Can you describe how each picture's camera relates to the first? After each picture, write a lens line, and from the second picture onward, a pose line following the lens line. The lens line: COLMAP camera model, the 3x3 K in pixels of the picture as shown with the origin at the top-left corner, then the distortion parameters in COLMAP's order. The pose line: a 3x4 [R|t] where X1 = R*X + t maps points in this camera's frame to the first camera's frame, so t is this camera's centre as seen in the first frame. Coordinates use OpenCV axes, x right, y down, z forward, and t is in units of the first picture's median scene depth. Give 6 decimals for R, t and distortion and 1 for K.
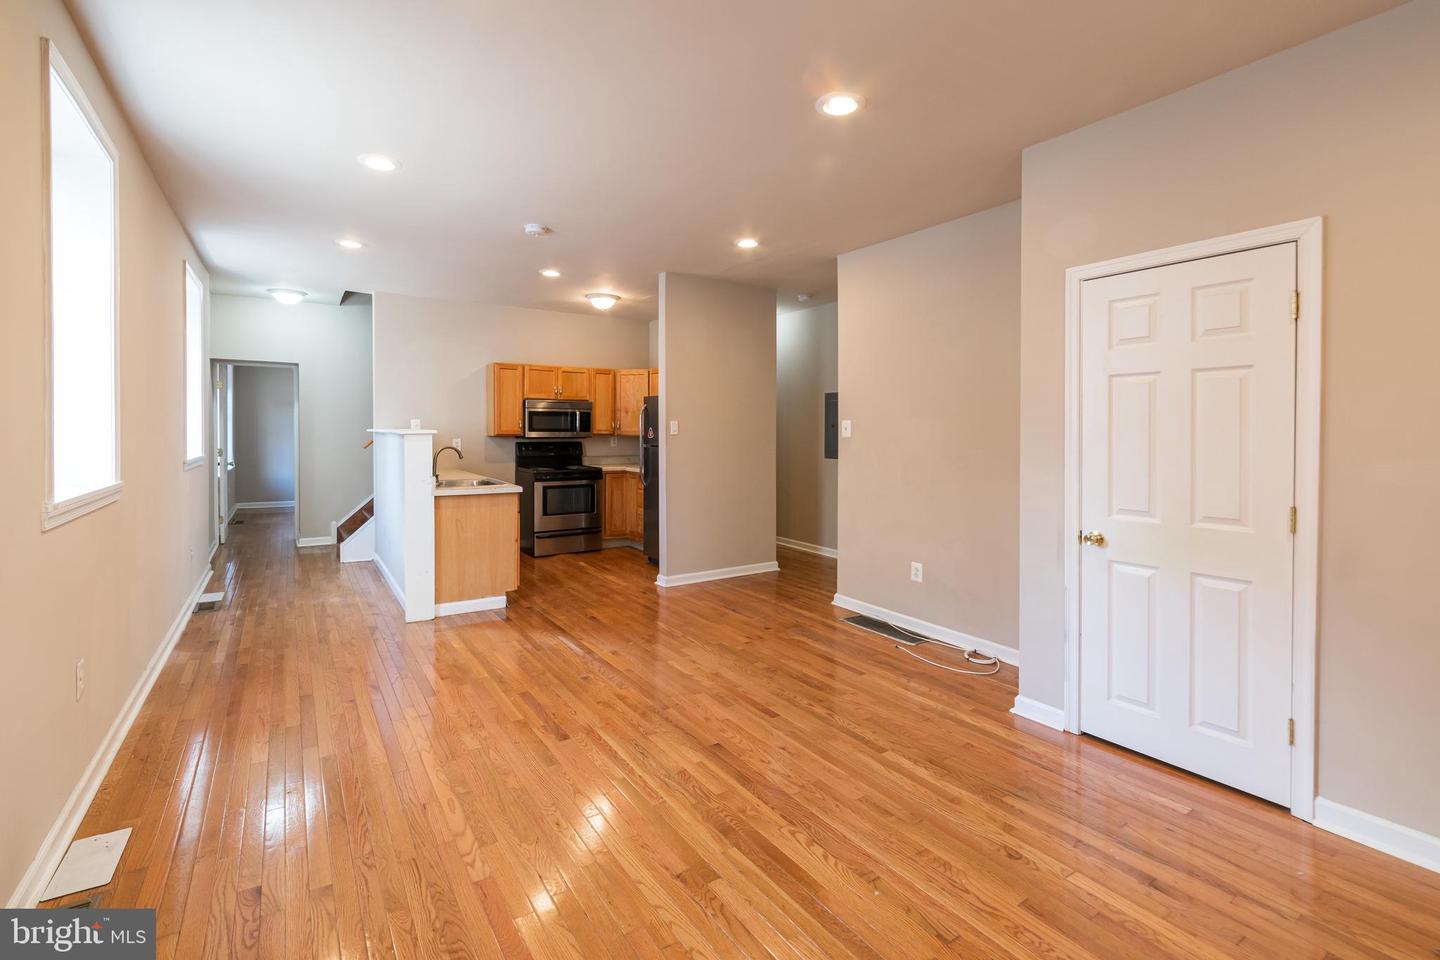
lens RADIAL K [[641.6, 0, 711.0], [0, 641.6, 445.8], [0, 0, 1]] dist [-0.010967, -0.000388]
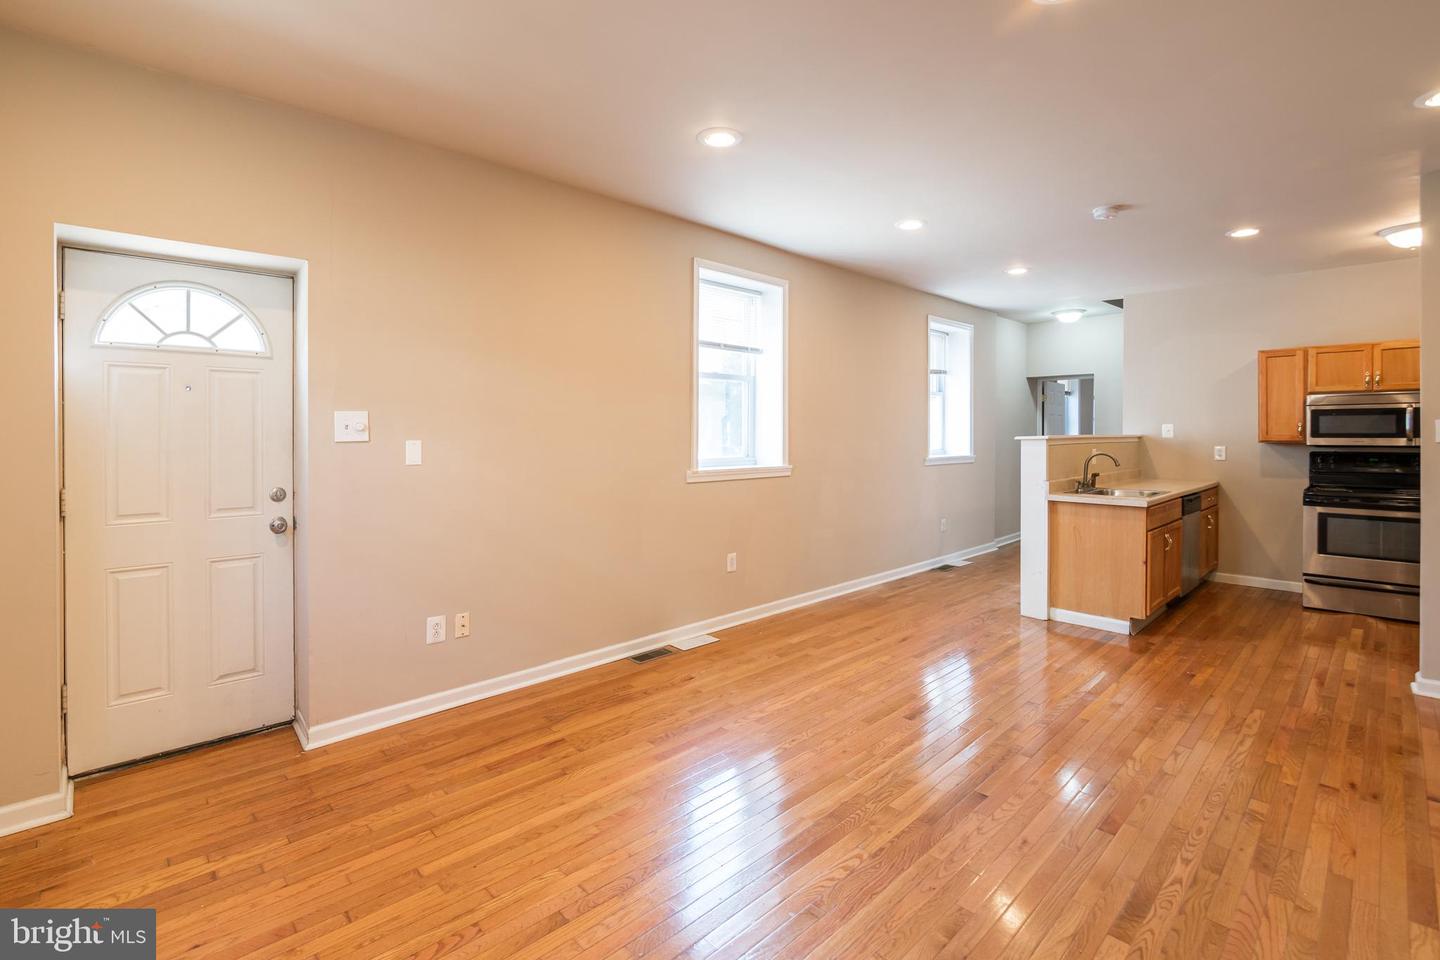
lens RADIAL K [[659.7, 0, 721.4], [0, 659.7, 443.8], [0, 0, 1]] dist [-0.010677, -0.000047]
pose [[0.180807, 0.009063, -0.983477, 0.363831], [-0.021492, 0.999755, 0.005262, -0.004472], [0.983284, 0.020186, 0.180957, 0.210470]]
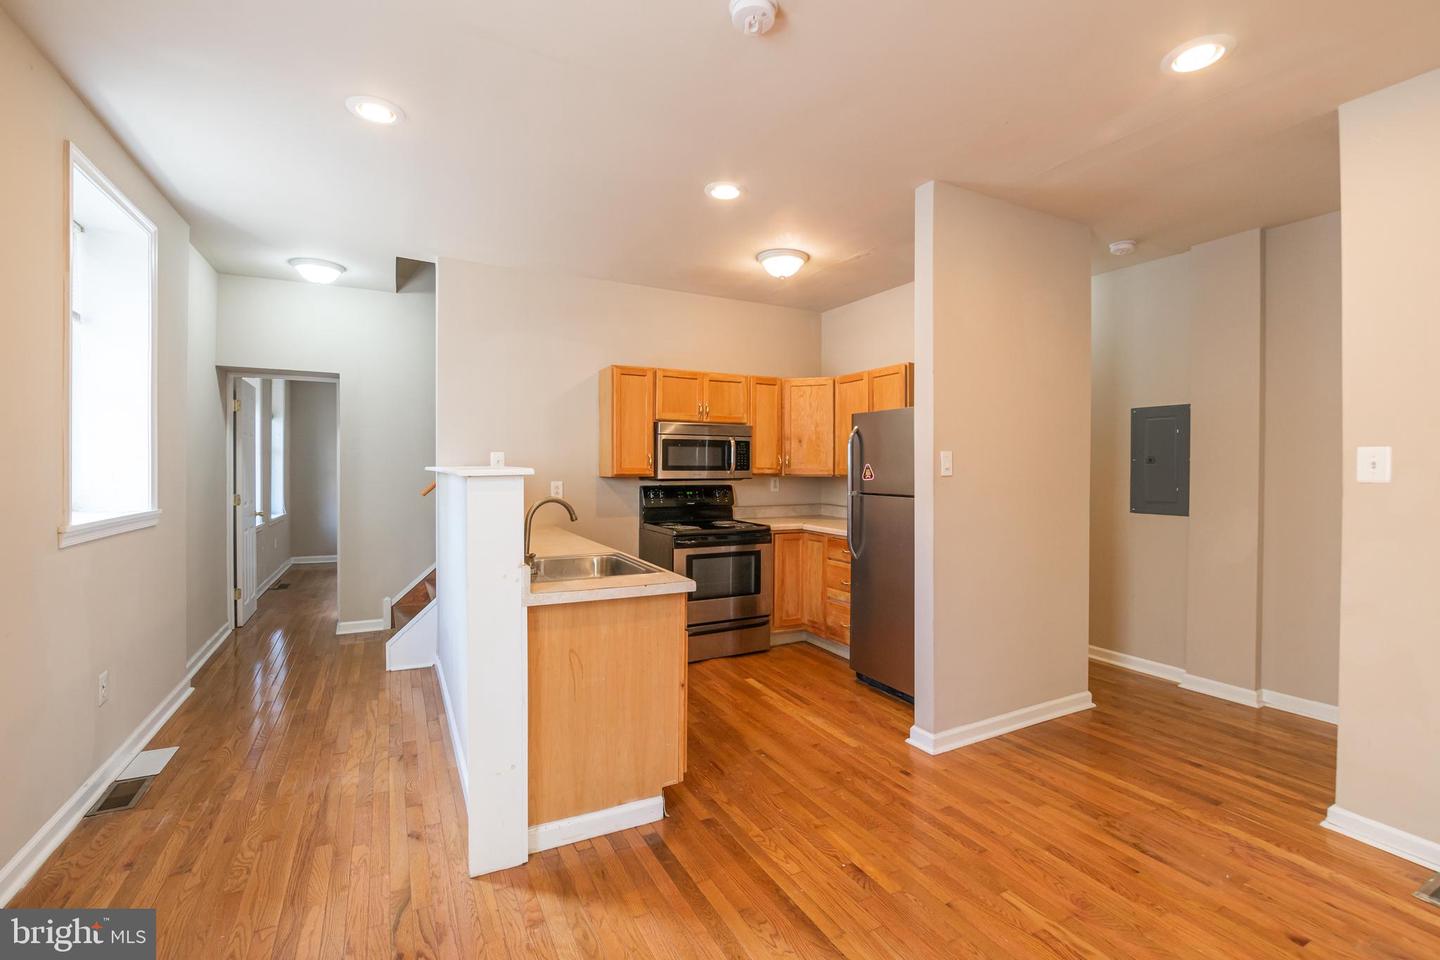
lens RADIAL K [[629.3, 0, 720.0], [0, 629.3, 480.0], [0, 0, 1]] dist [-0.021408, -0.000250]
pose [[0.994896, 0.000652, -0.100899, -0.174504], [-0.001224, 0.999984, -0.005610, -0.009305], [0.100894, 0.005705, 0.994881, 0.395390]]
